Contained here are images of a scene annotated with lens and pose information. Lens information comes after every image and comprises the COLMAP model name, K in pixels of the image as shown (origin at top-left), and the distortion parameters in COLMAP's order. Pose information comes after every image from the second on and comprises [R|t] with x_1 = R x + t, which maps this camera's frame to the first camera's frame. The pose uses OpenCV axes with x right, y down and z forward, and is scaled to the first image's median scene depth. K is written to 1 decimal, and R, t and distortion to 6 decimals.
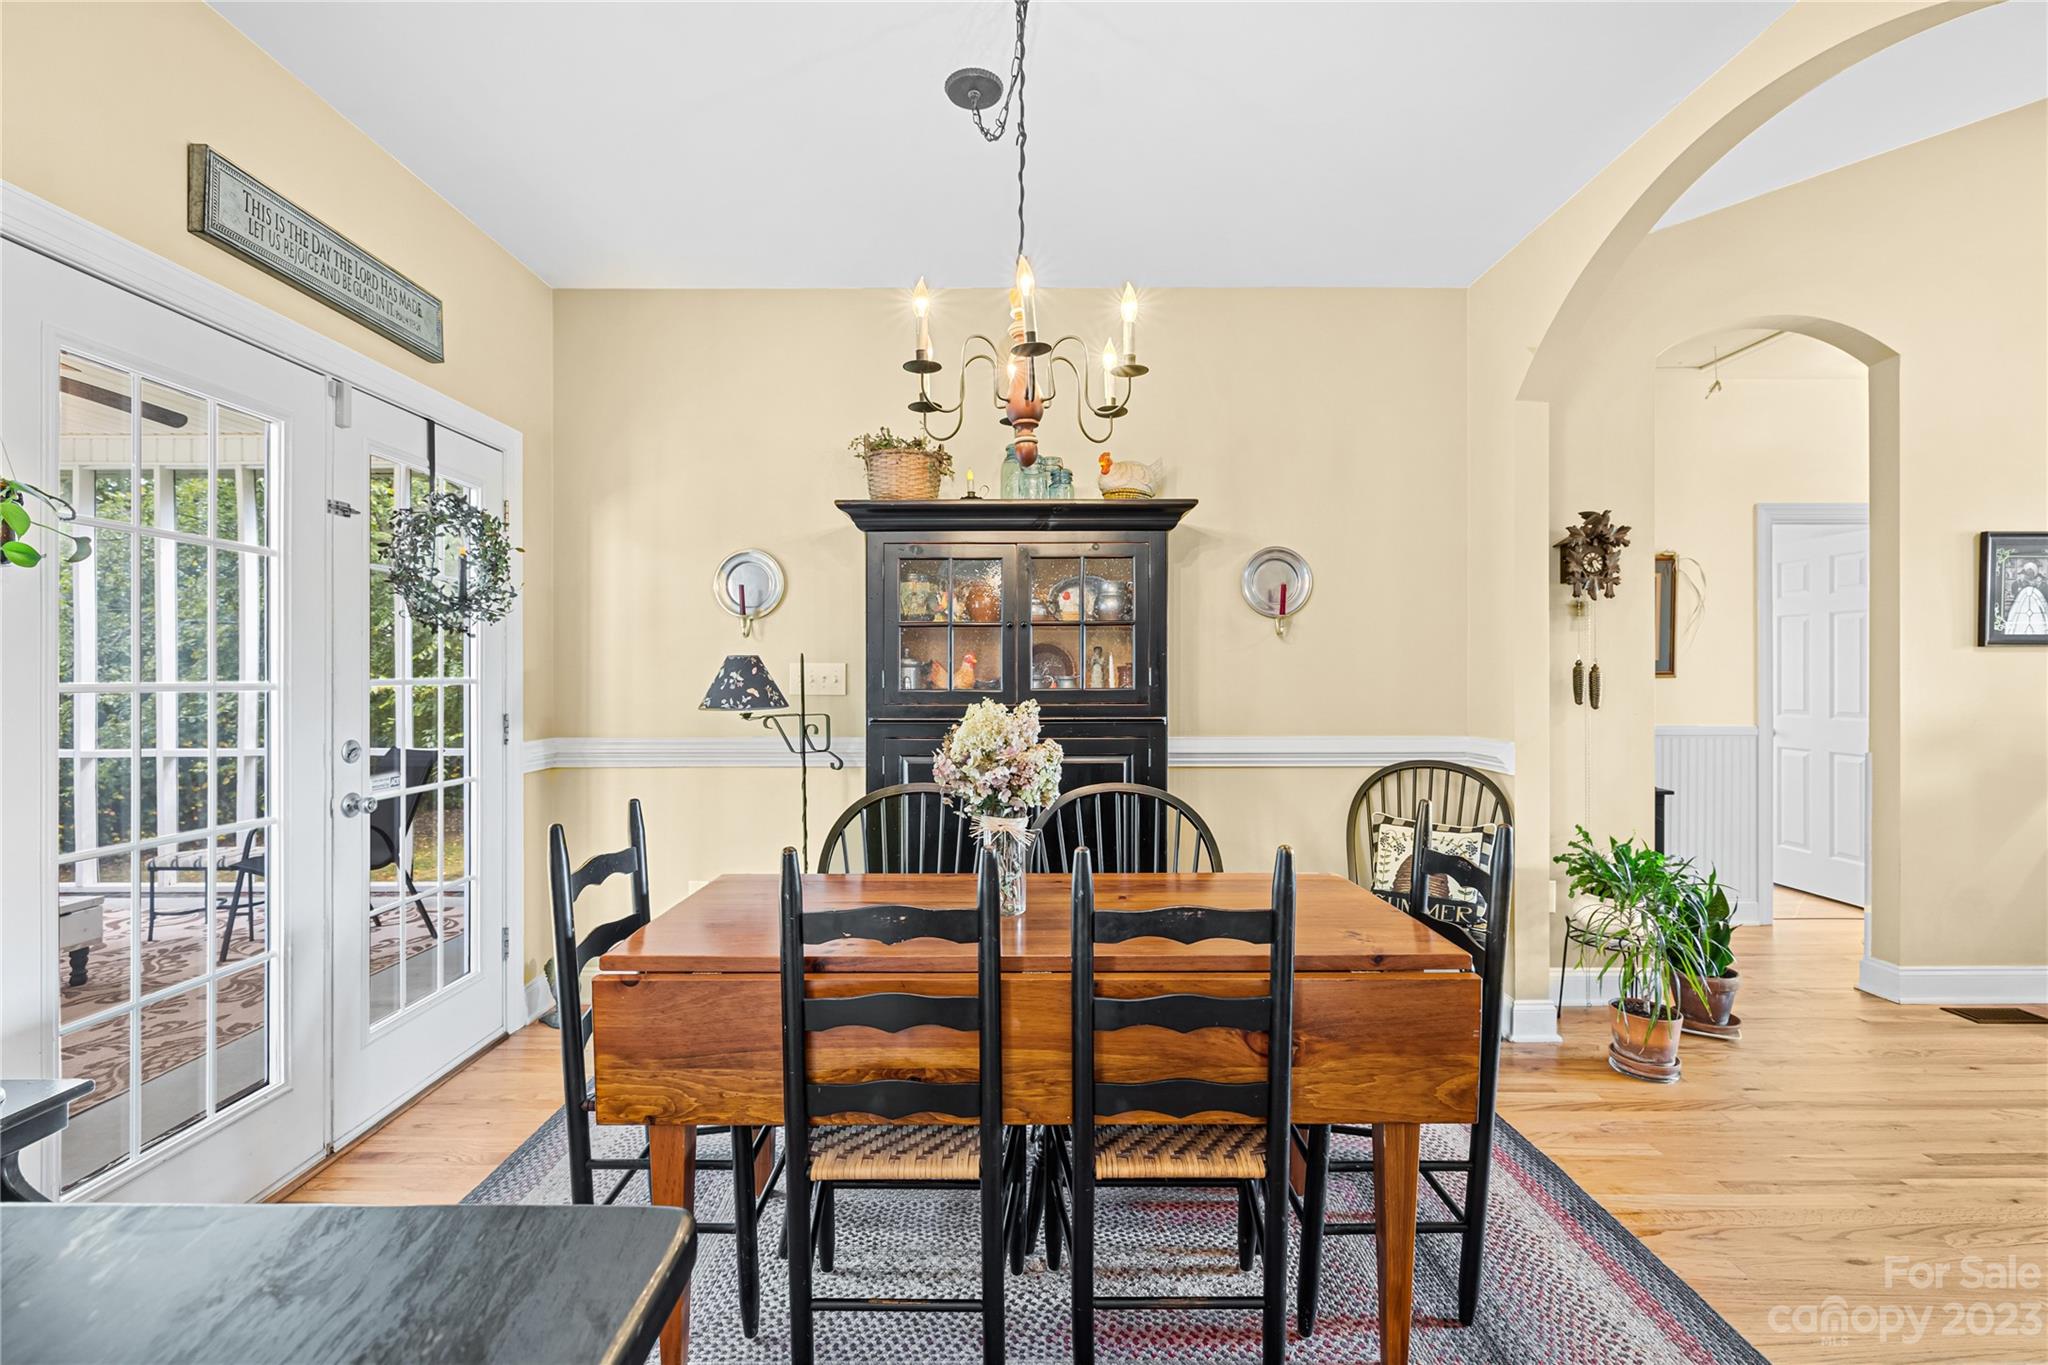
lens RADIAL K [[869.0, 0, 1024.4], [0, 869.0, 680.3], [0, 0, 1]] dist [0.001129, -0.000373]
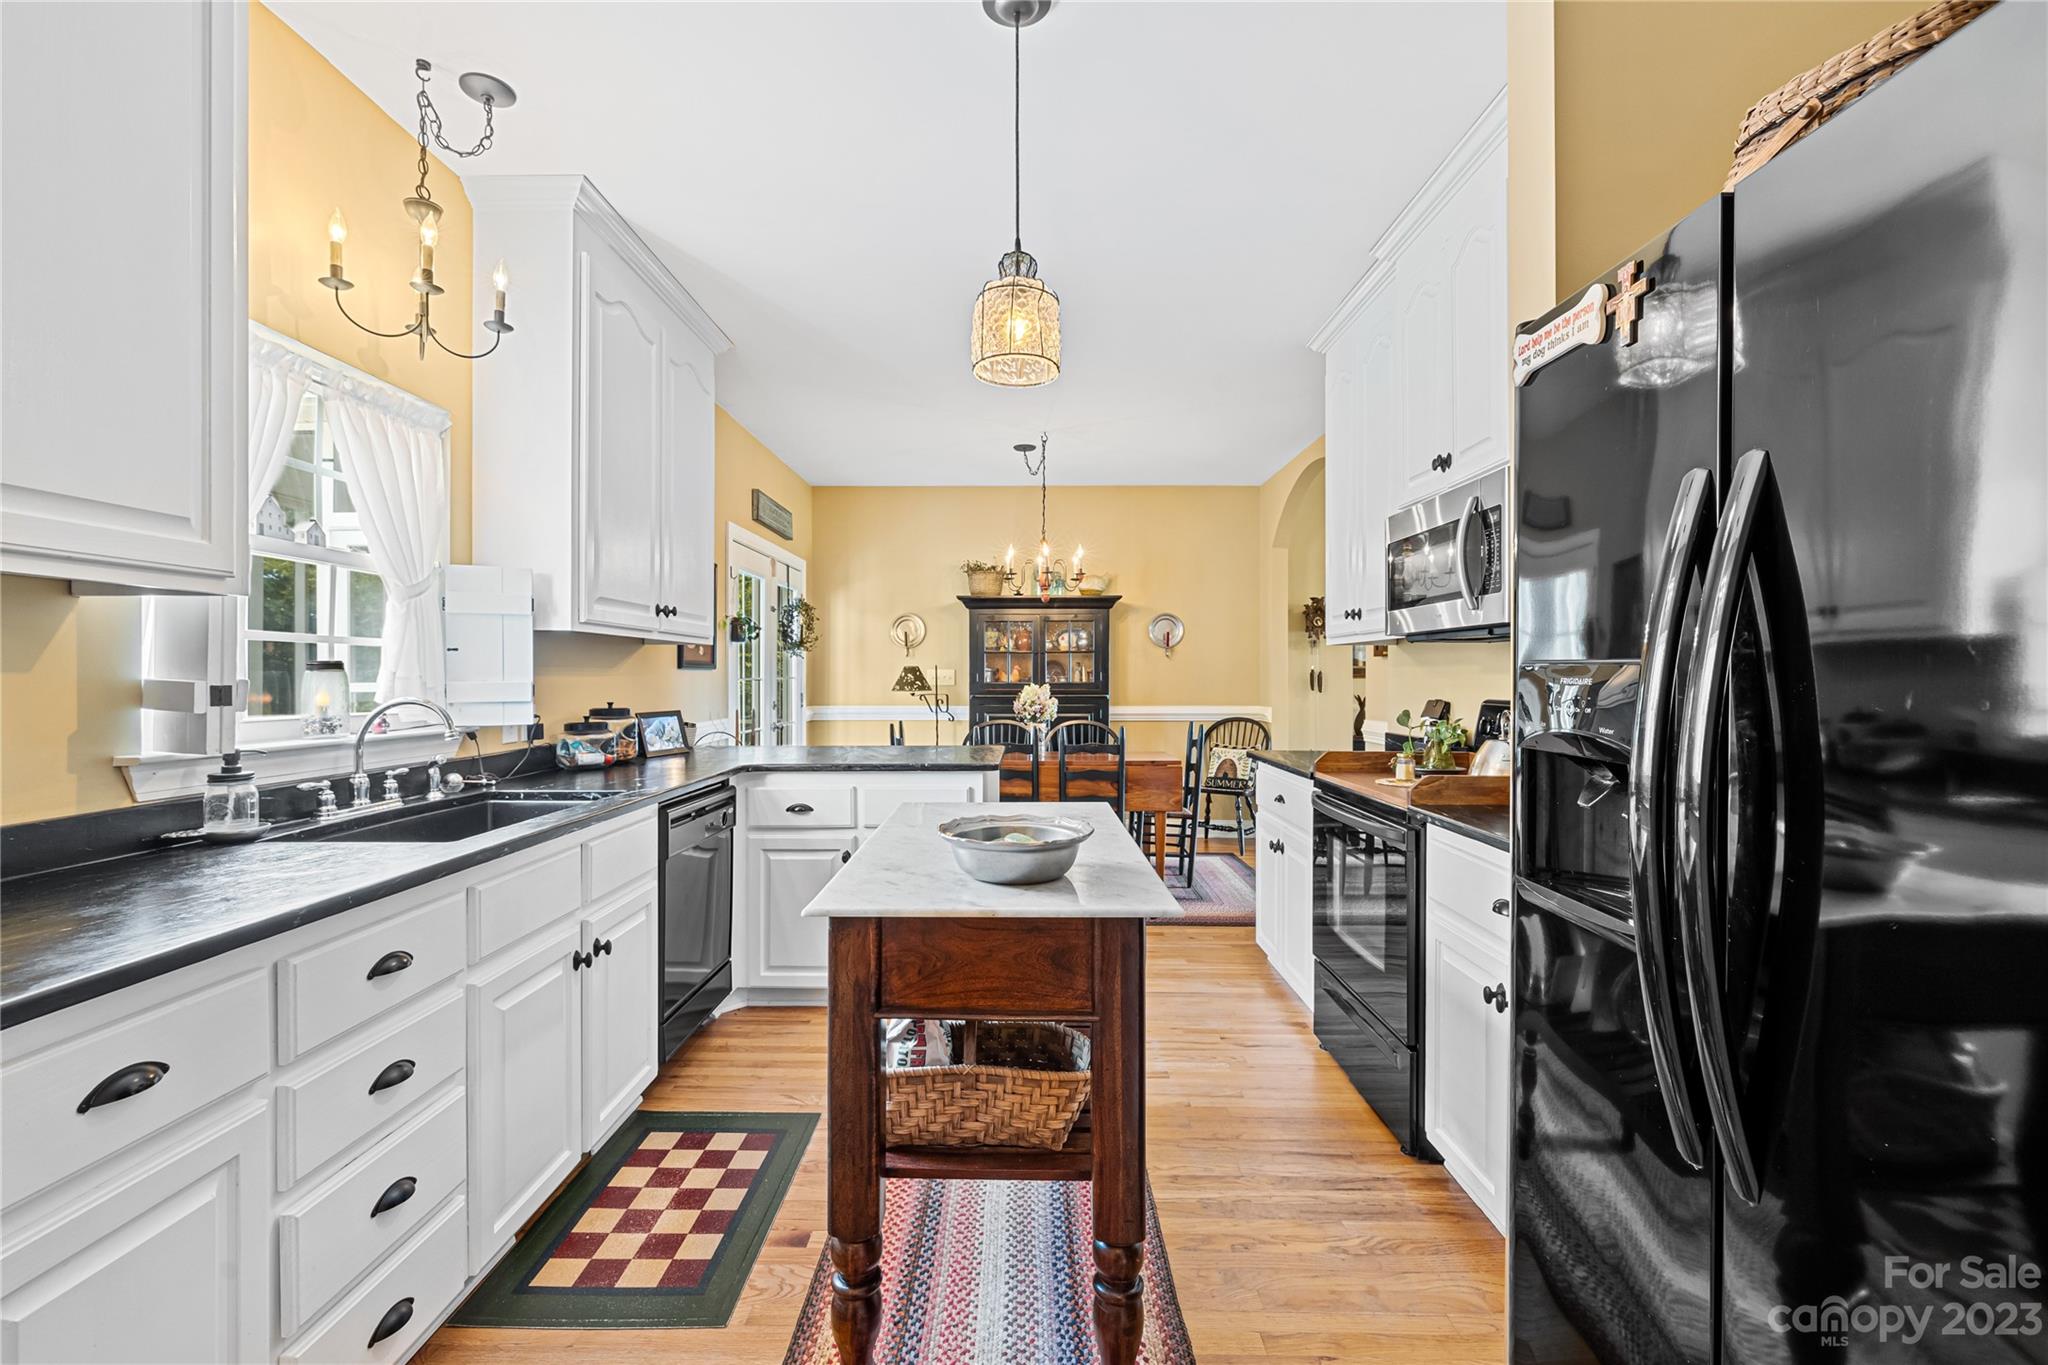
lens RADIAL K [[869.0, 0, 1022.1], [0, 869.0, 681.5], [0, 0, 1]] dist [0.001129, -0.000373]
pose [[0.999916, 0.001849, -0.012800, -0.023278], [-0.001879, 0.999995, -0.002376, 0.013690], [0.012795, 0.002400, 0.999915, -1.154933]]
